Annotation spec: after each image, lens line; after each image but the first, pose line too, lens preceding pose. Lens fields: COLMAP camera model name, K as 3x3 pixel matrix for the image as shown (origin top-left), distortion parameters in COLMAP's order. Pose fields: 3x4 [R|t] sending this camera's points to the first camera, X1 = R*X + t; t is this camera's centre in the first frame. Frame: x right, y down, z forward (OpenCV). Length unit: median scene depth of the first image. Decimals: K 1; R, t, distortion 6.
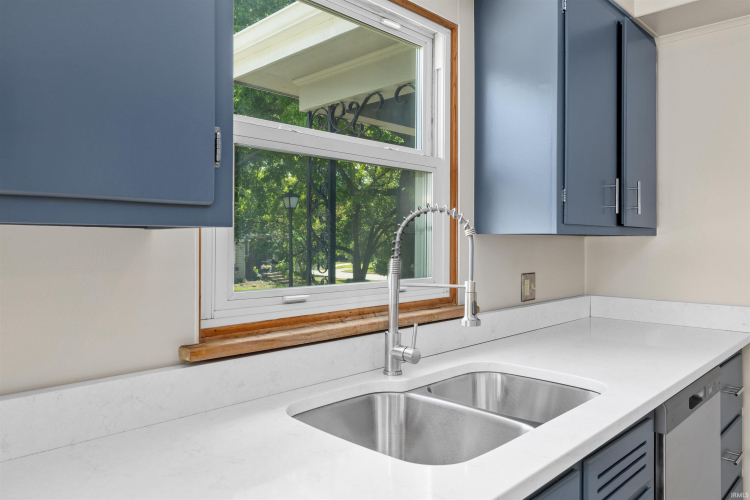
lens RADIAL K [[528.6, 0, 374.6], [0, 528.6, 245.8], [0, 0, 1]] dist [-0.004568, -0.000585]
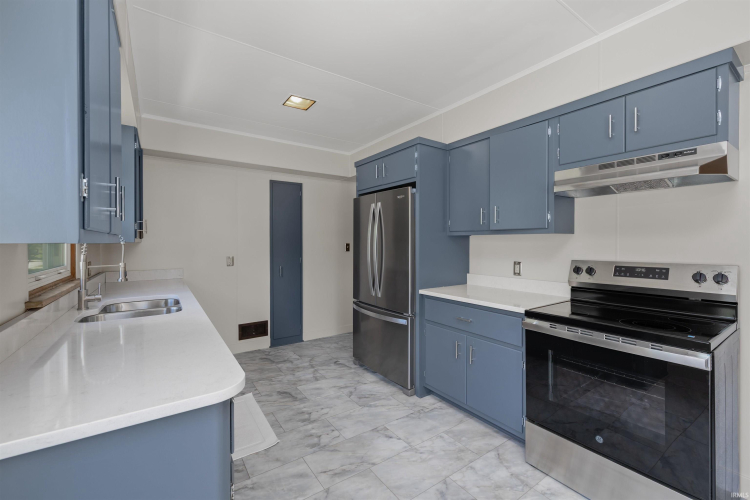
lens RADIAL K [[317.1, 0, 368.3], [0, 317.1, 241.1], [0, 0, 1]] dist [0.001961, -0.000501]
pose [[0.209009, 0.000720, 0.977914, -0.763318], [0.010529, 0.999940, -0.002986, -0.010111], [-0.977857, 0.010921, 0.208989, -0.297613]]
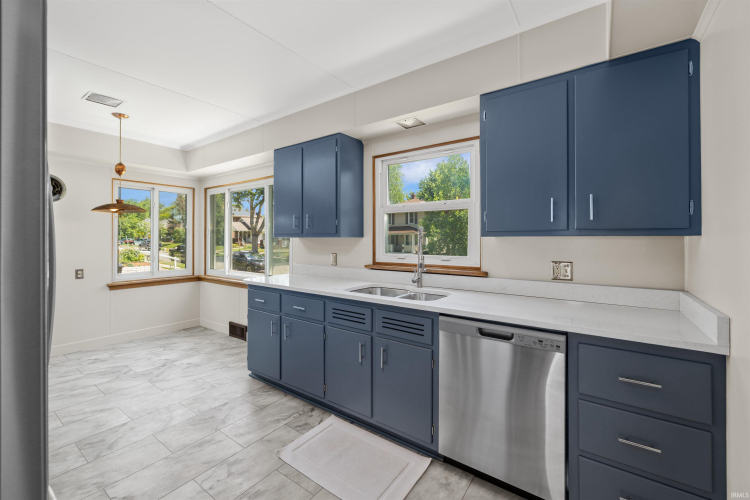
lens RADIAL K [[317.1, 0, 372.3], [0, 317.1, 238.0], [0, 0, 1]] dist [0.001961, -0.000501]
pose [[0.138679, -0.005845, -0.990320, 1.317282], [-0.010133, 0.999922, -0.007320, -0.004444], [0.990285, 0.011050, 0.138609, 0.403637]]
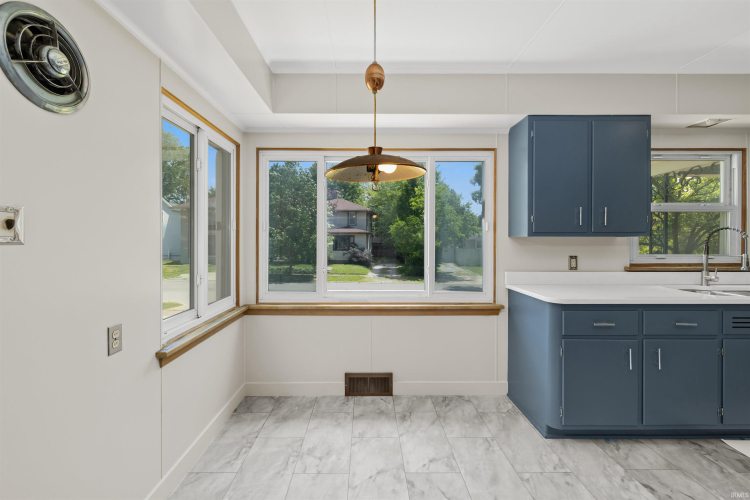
lens RADIAL K [[317.1, 0, 373.9], [0, 317.1, 240.1], [0, 0, 1]] dist [0.001961, -0.000501]
pose [[0.701963, 0.000019, -0.712213, 0.000340], [-0.005649, 0.999969, -0.005542, 0.009452], [0.712191, 0.007914, 0.701941, -1.188327]]
